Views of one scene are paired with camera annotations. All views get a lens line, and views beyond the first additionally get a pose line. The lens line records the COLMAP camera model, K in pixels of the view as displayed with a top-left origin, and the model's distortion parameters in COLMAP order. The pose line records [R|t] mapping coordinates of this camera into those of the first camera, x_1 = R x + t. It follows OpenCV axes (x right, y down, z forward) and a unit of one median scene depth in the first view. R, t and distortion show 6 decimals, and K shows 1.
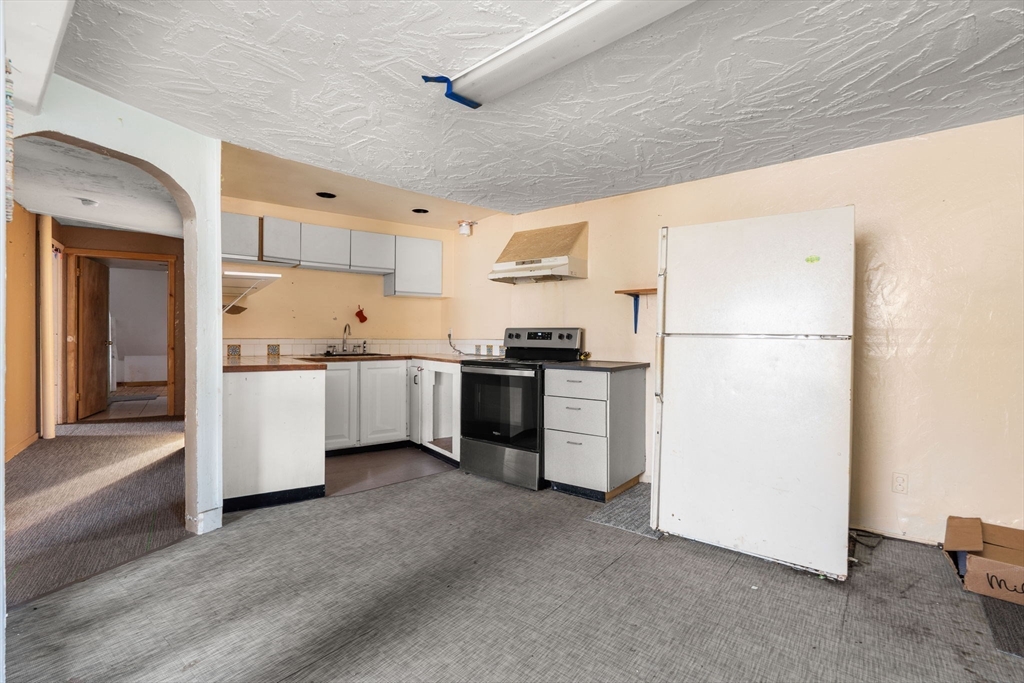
lens RADIAL K [[472.7, 0, 516.8], [0, 472.7, 335.7], [0, 0, 1]] dist [-0.004365, 0.000314]
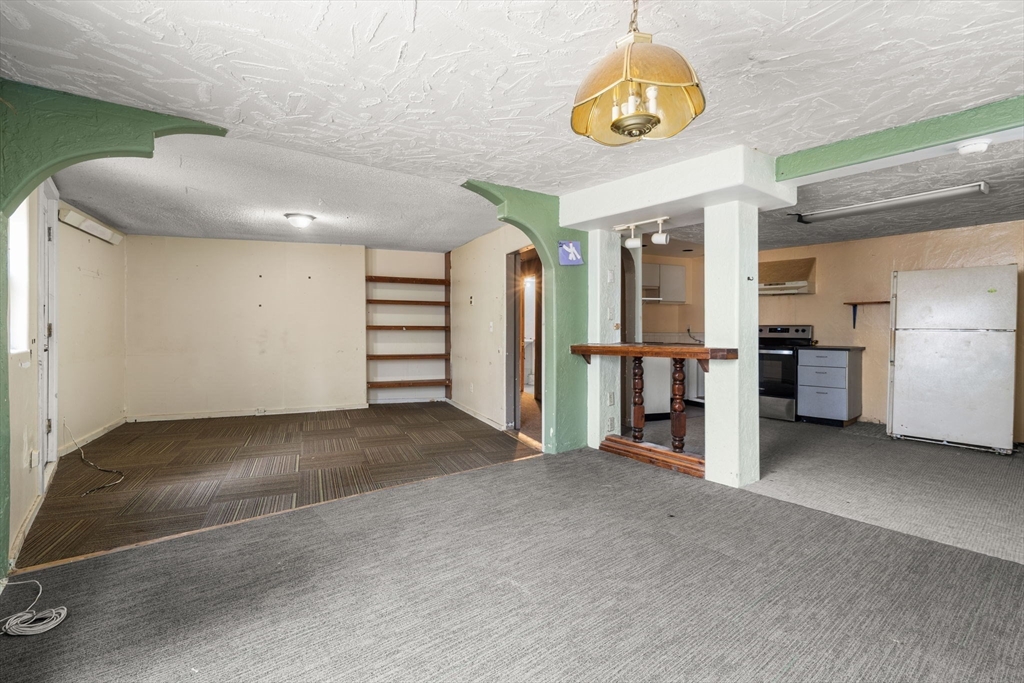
lens RADIAL K [[472.7, 0, 510.1], [0, 472.7, 332.0], [0, 0, 1]] dist [-0.004365, 0.000314]
pose [[0.981403, -0.002480, -0.191944, -0.598105], [0.003315, 0.999986, 0.004025, -0.003513], [0.191932, -0.004587, 0.981398, -0.810124]]
